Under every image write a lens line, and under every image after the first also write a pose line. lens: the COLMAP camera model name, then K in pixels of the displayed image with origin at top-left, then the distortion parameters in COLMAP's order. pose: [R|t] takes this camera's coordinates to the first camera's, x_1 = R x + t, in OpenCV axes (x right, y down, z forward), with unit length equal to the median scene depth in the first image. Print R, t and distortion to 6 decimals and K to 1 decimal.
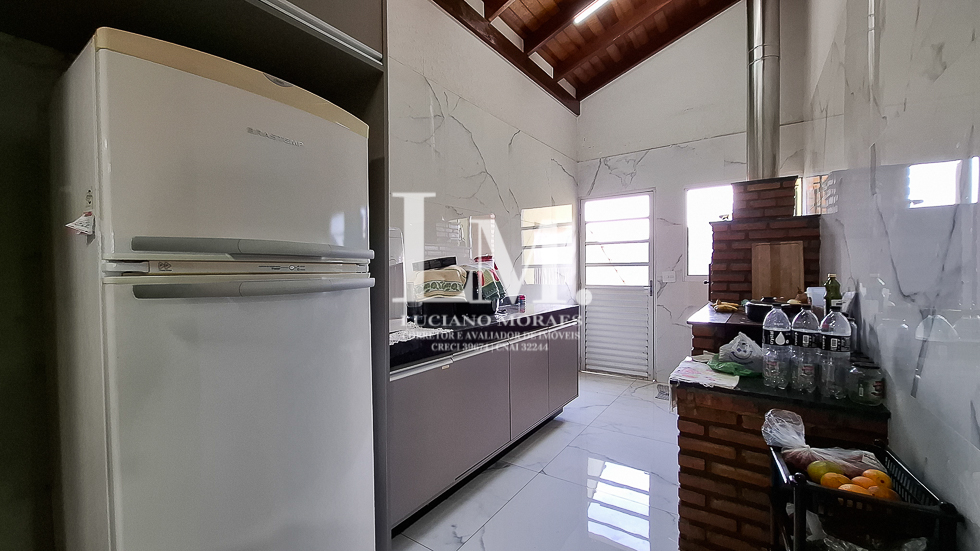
lens RADIAL K [[390.5, 0, 496.3], [0, 390.5, 280.0], [0, 0, 1]] dist [-0.008817, 0.006288]
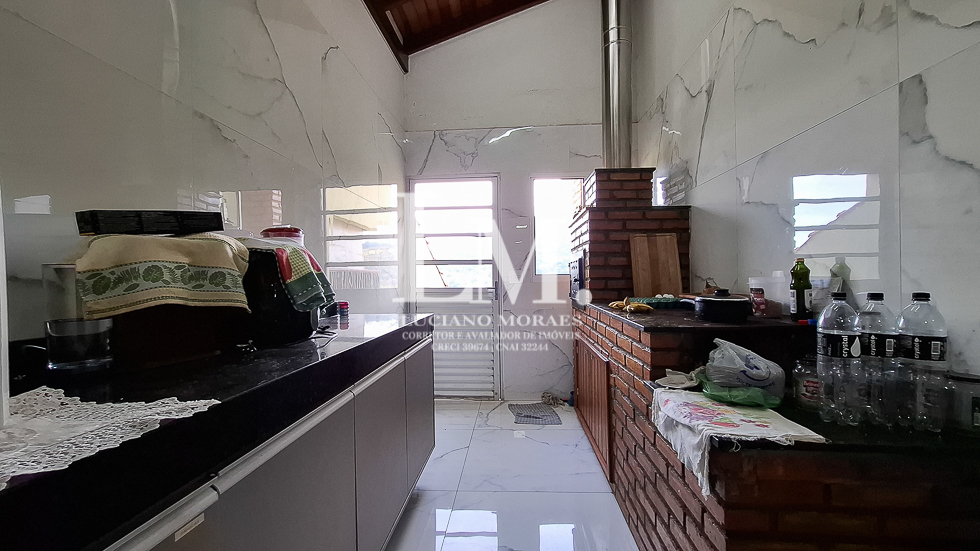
lens RADIAL K [[390.5, 0, 496.3], [0, 390.5, 280.0], [0, 0, 1]] dist [-0.008817, 0.006288]
pose [[0.861333, 0.001157, 0.508040, -0.047916], [0.012194, 0.999662, -0.022950, 0.024379], [-0.507895, 0.025963, 0.861028, 0.372630]]
